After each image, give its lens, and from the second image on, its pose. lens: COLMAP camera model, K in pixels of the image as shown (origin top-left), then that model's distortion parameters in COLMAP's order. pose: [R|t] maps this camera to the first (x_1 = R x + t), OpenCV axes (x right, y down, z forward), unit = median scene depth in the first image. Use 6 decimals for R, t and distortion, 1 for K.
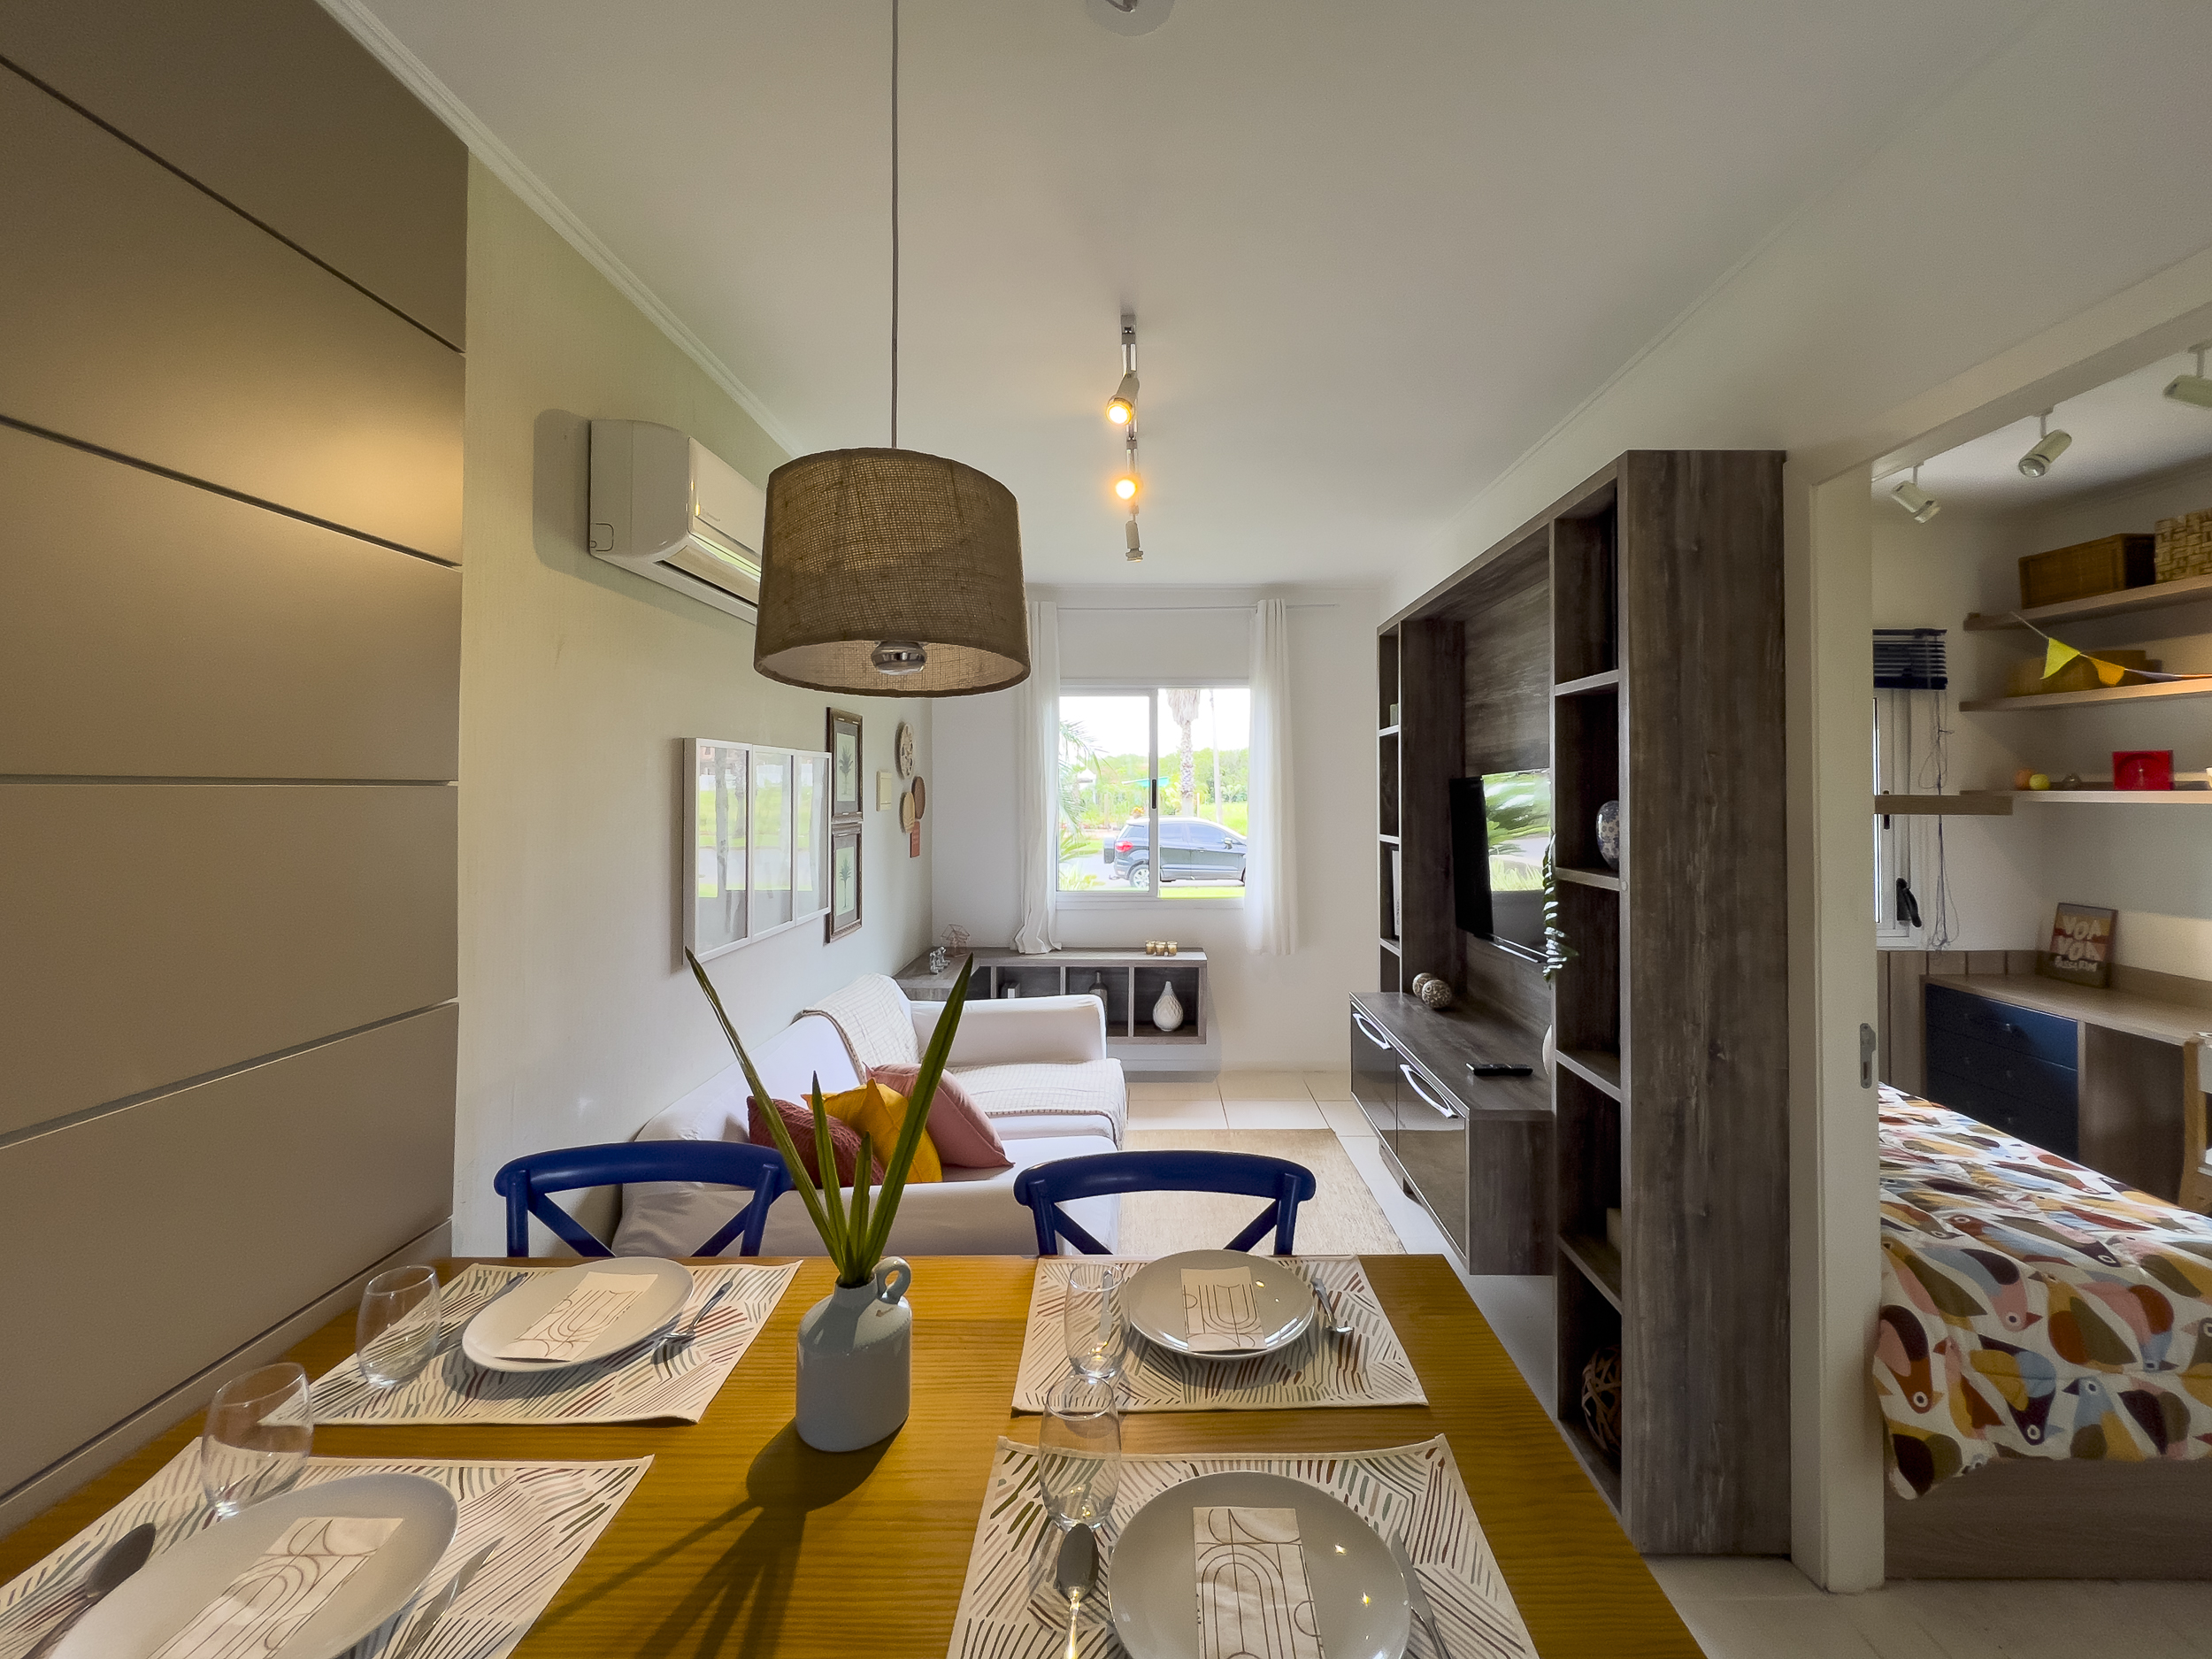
lens RADIAL K [[947.1, 0, 1111.1], [0, 947.1, 771.5], [0, 0, 1]] dist [-0.003463, -0.000612]
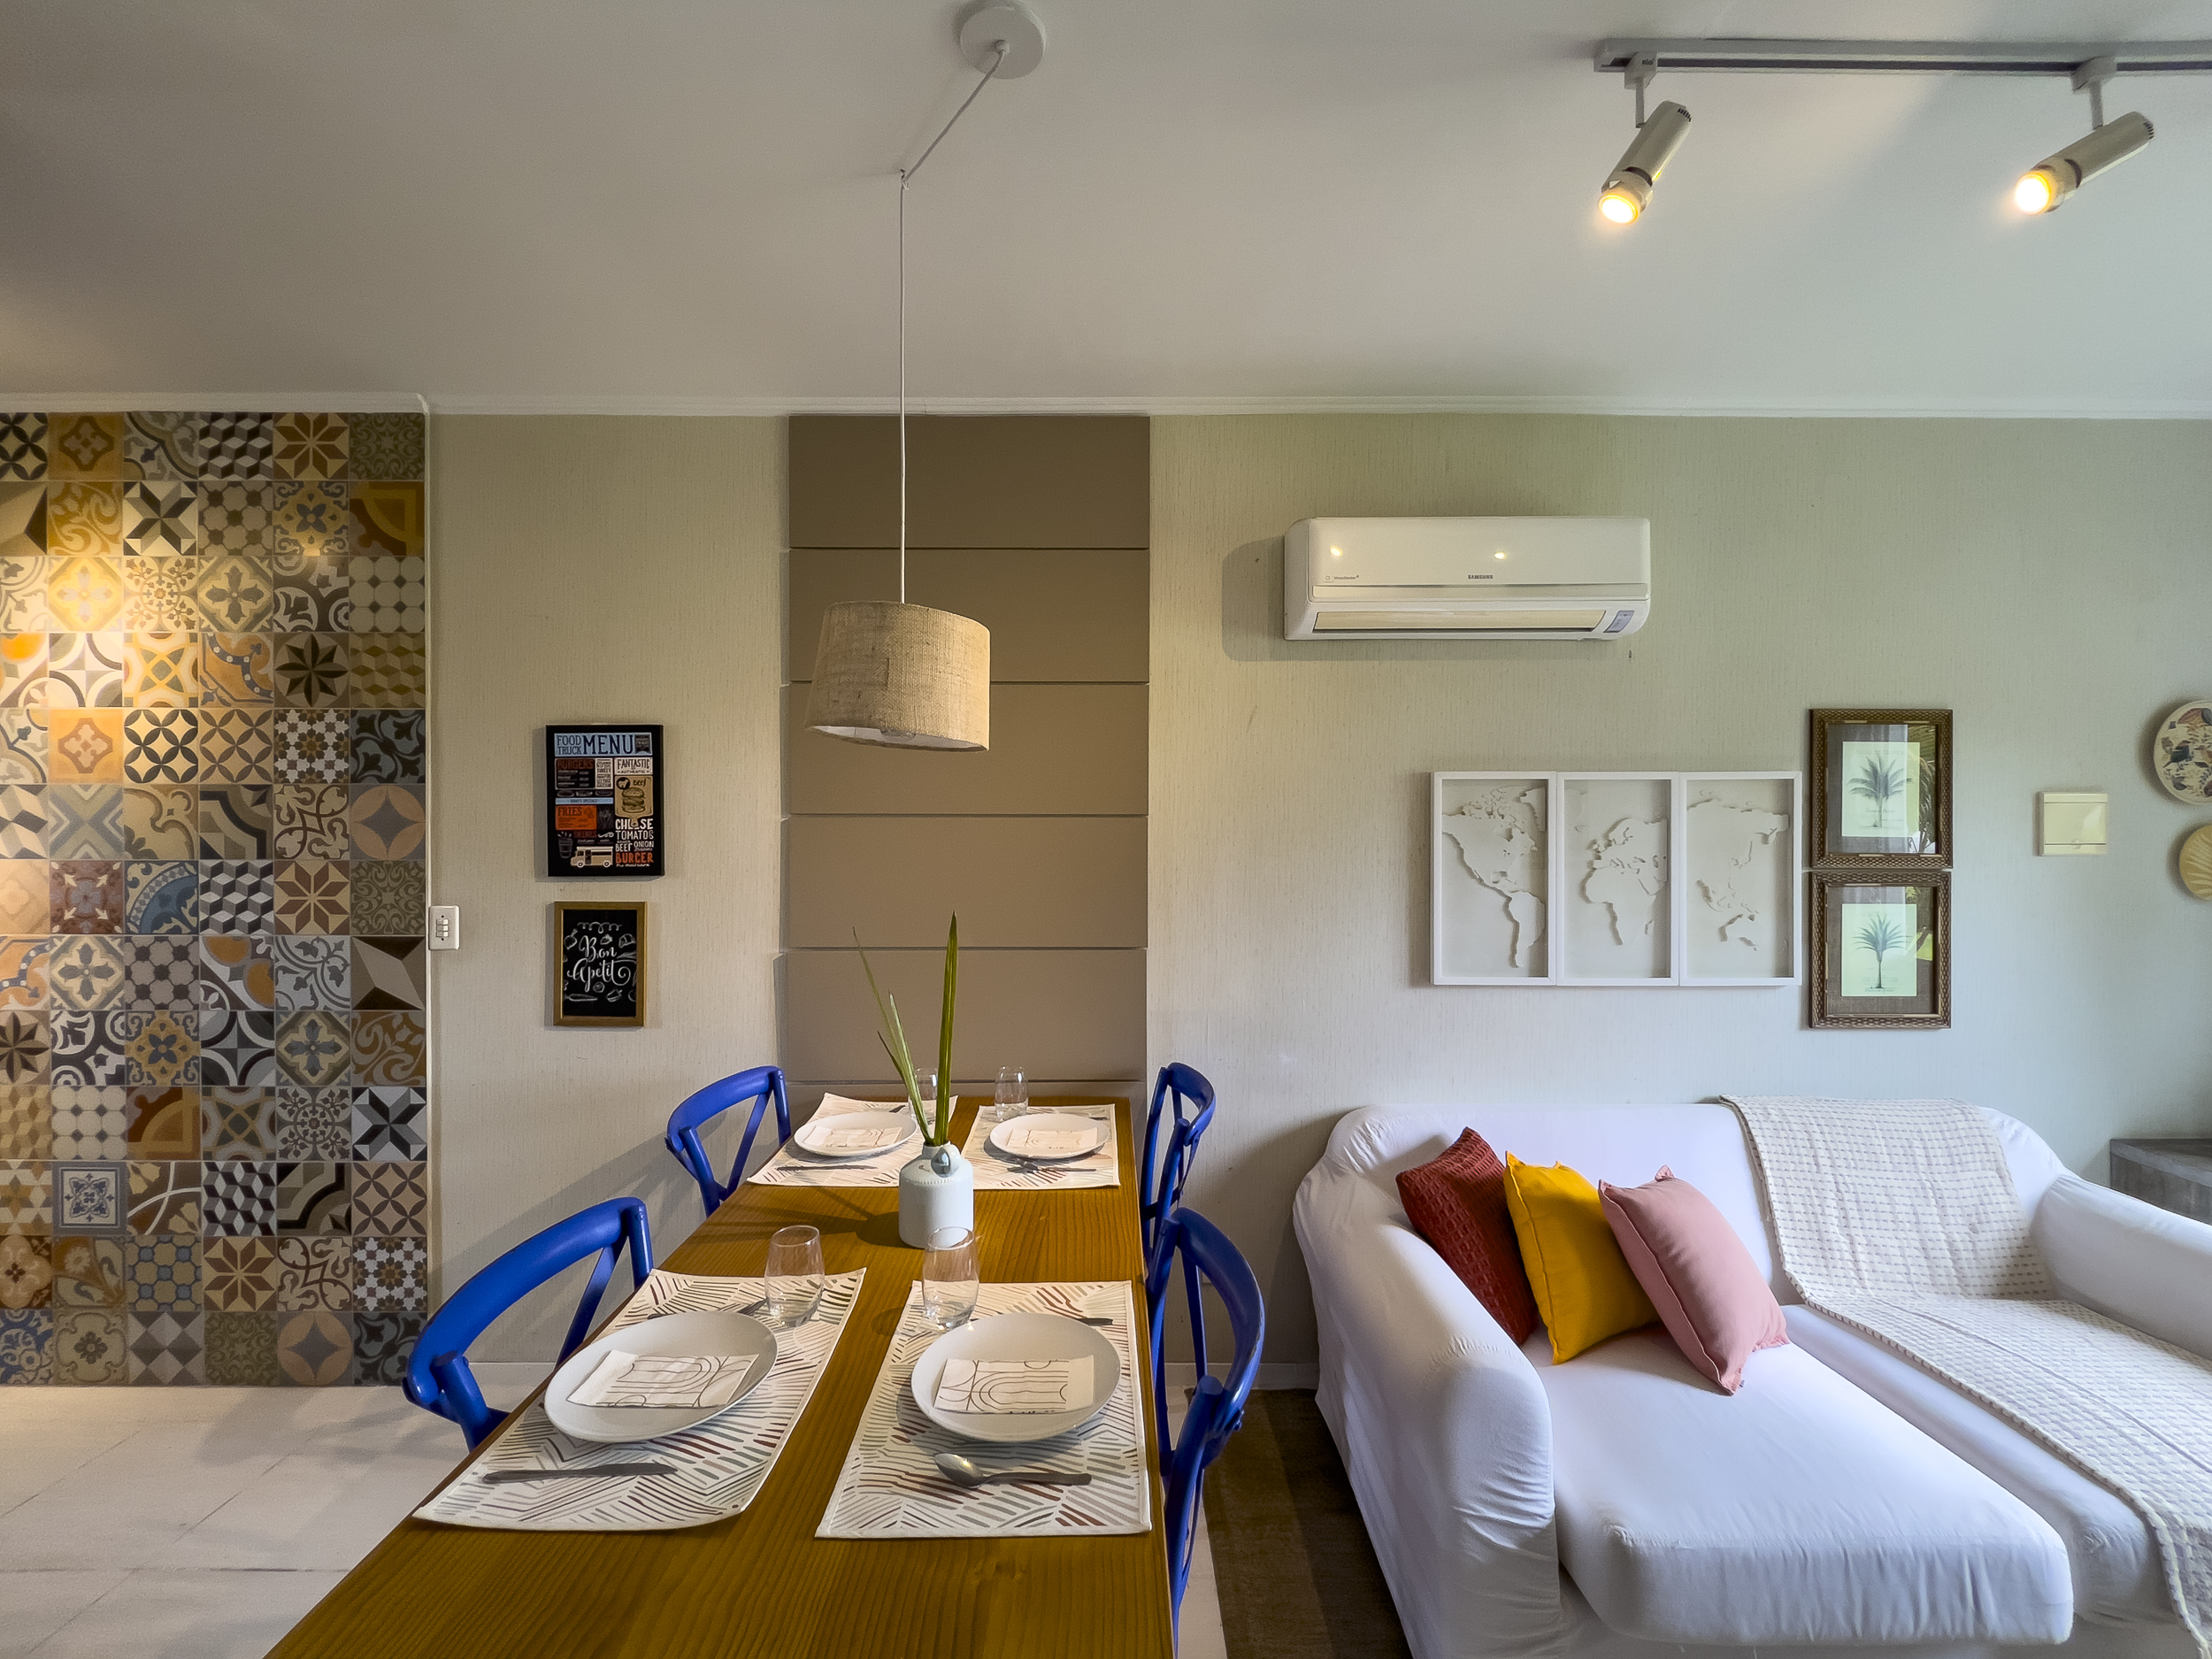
lens RADIAL K [[892.4, 0, 1108.1], [0, 892.4, 825.3], [0, 0, 1]] dist [0.012315, -0.005927]
pose [[-0.004517, 0.005235, -0.999976, 0.754330], [0.016510, 0.999850, 0.005159, 0.017989], [0.999853, -0.016486, -0.004603, 0.844859]]
